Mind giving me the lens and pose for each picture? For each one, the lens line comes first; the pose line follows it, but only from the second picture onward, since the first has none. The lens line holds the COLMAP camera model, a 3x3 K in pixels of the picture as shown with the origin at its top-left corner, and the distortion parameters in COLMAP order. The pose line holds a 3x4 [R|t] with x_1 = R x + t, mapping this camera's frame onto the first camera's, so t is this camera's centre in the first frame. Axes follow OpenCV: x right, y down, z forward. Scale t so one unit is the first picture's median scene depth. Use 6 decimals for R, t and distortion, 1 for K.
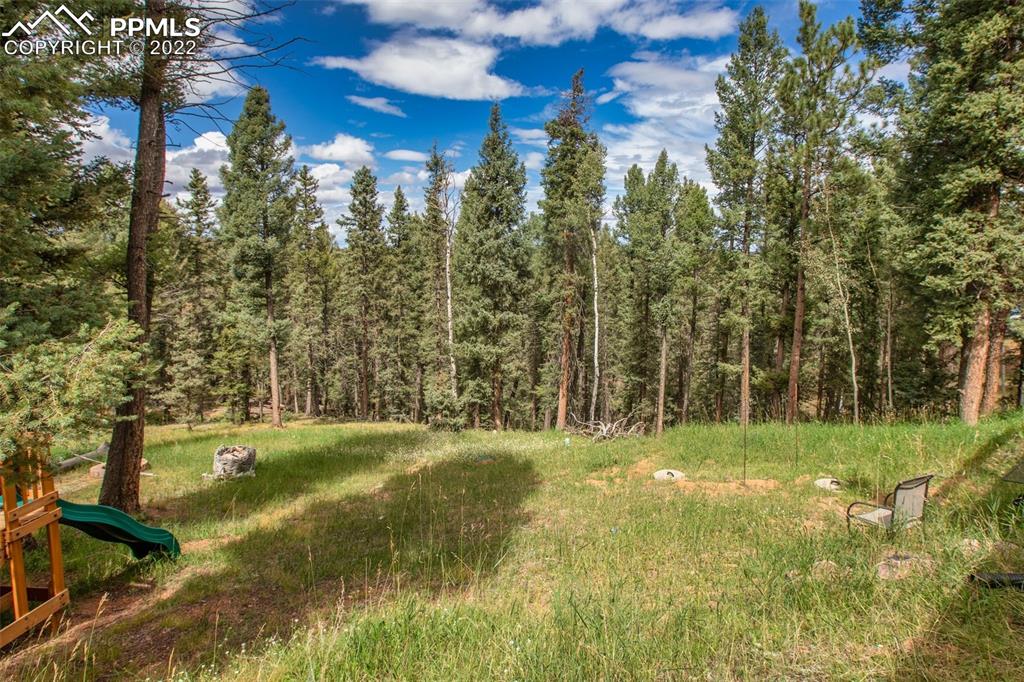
lens RADIAL K [[481.9, 0, 542.9], [0, 481.9, 320.7], [0, 0, 1]] dist [-0.045378, 0.000508]
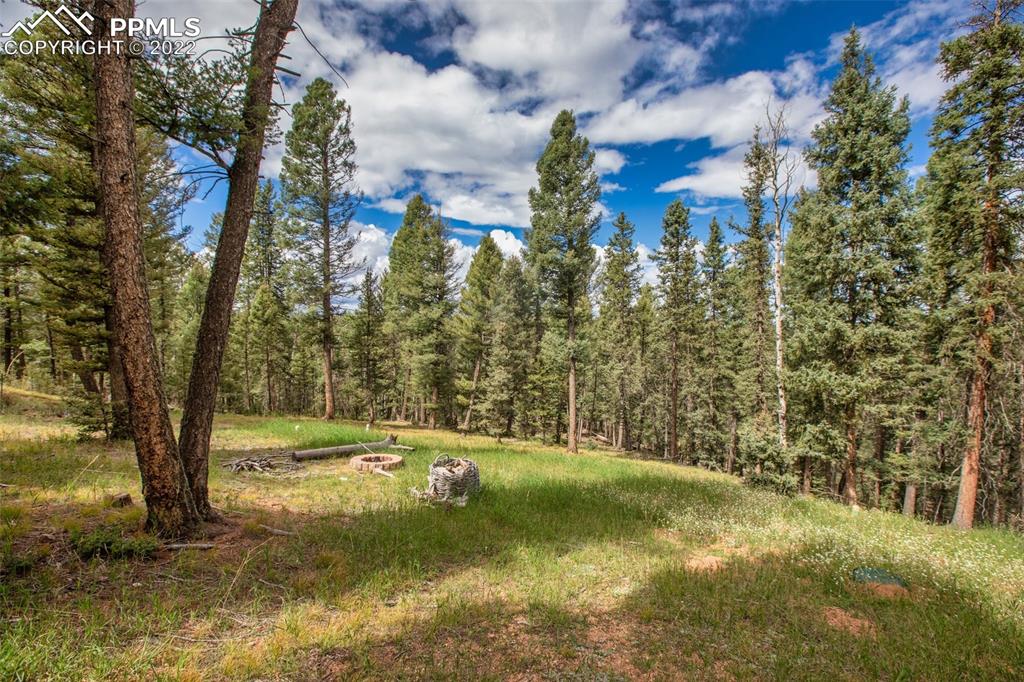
lens RADIAL K [[475.0, 0, 512.0], [0, 475.0, 341.0], [0, 0, 1]] dist [-0.020670, 0.001230]
pose [[0.768457, 0.006883, -0.639864, -0.044414], [-0.037641, 0.998697, -0.034463, 0.041744], [0.638793, 0.050569, 0.767715, 0.188501]]
